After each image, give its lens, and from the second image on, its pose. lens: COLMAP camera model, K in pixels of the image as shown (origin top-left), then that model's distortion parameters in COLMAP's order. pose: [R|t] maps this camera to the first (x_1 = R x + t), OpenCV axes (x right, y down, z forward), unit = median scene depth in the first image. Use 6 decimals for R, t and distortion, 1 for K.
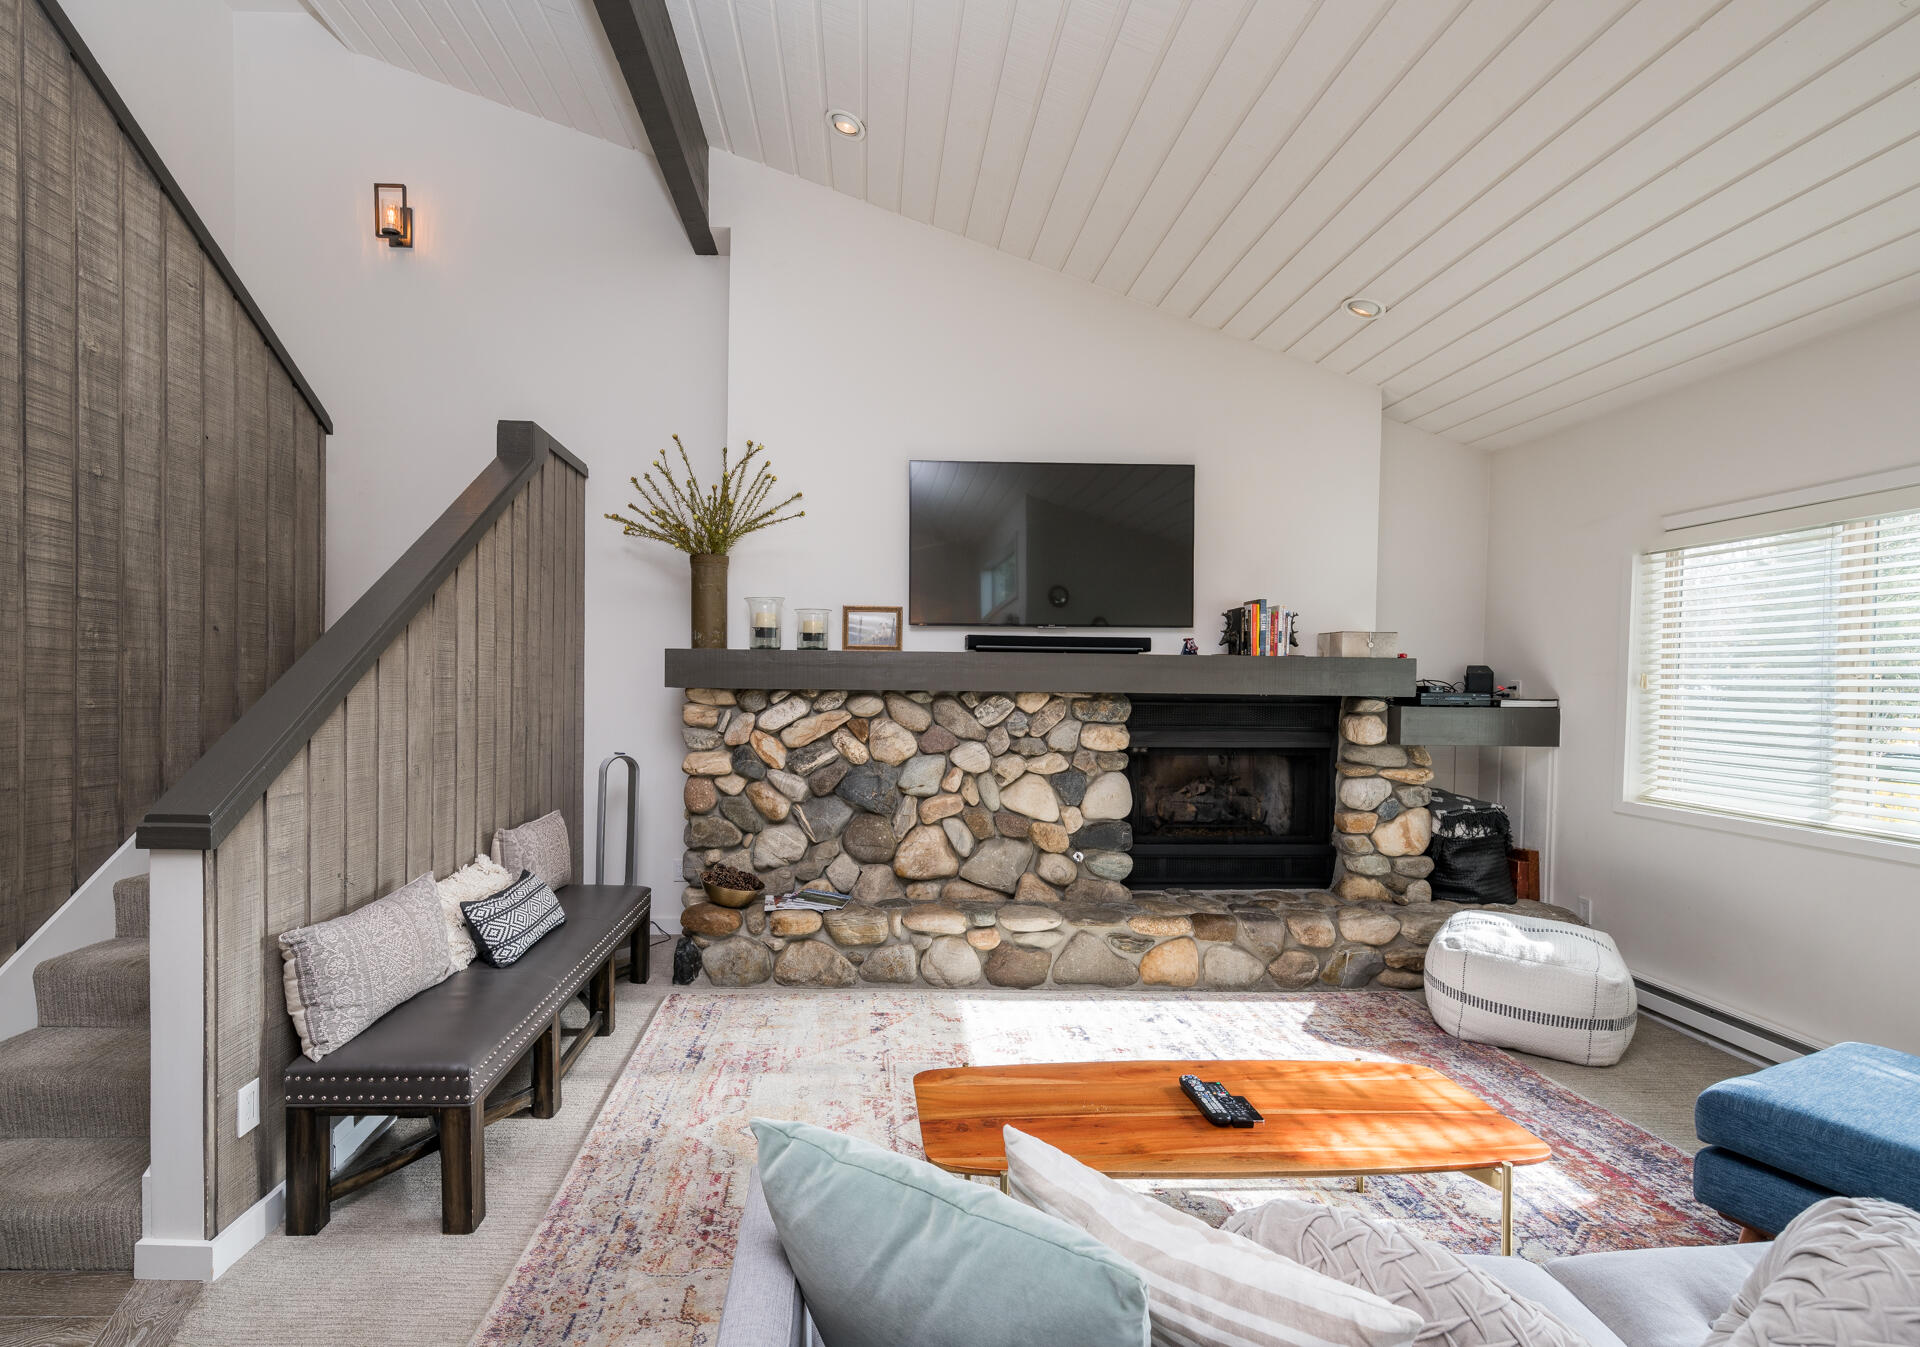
lens RADIAL K [[935.7, 0, 957.1], [0, 935.7, 701.5], [0, 0, 1]] dist [0.000331, 0.000358]
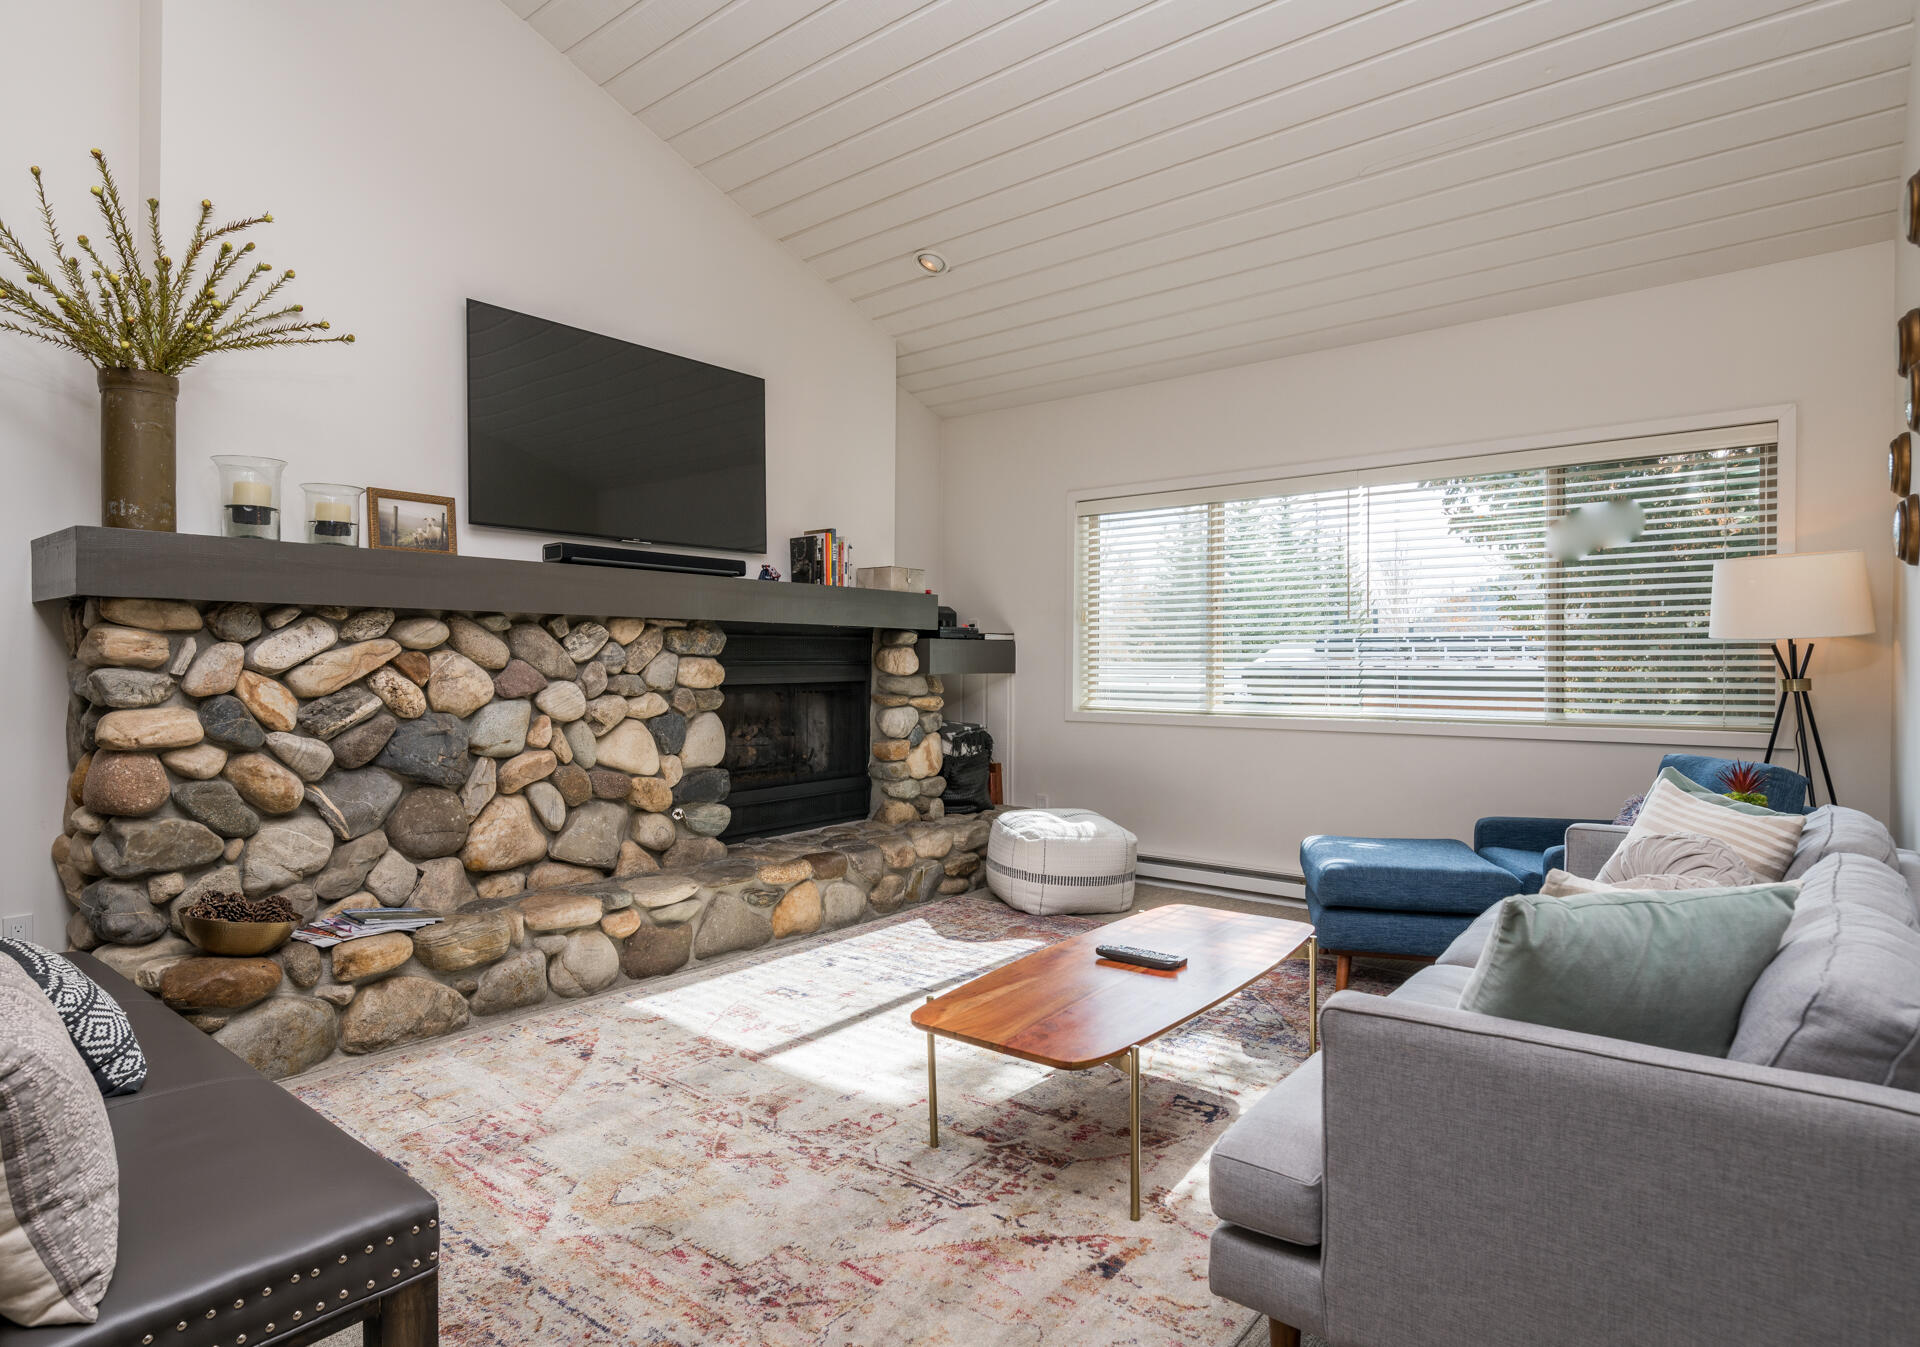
lens RADIAL K [[1030.0, 0, 960.0], [0, 1030.0, 673.5], [0, 0, 1]] dist [-0.002397, -0.000316]
pose [[0.661282, -0.022607, 0.749796, -0.406653], [0.032492, 0.999471, 0.001478, 0.046442], [-0.749433, 0.023385, 0.661667, 0.189052]]
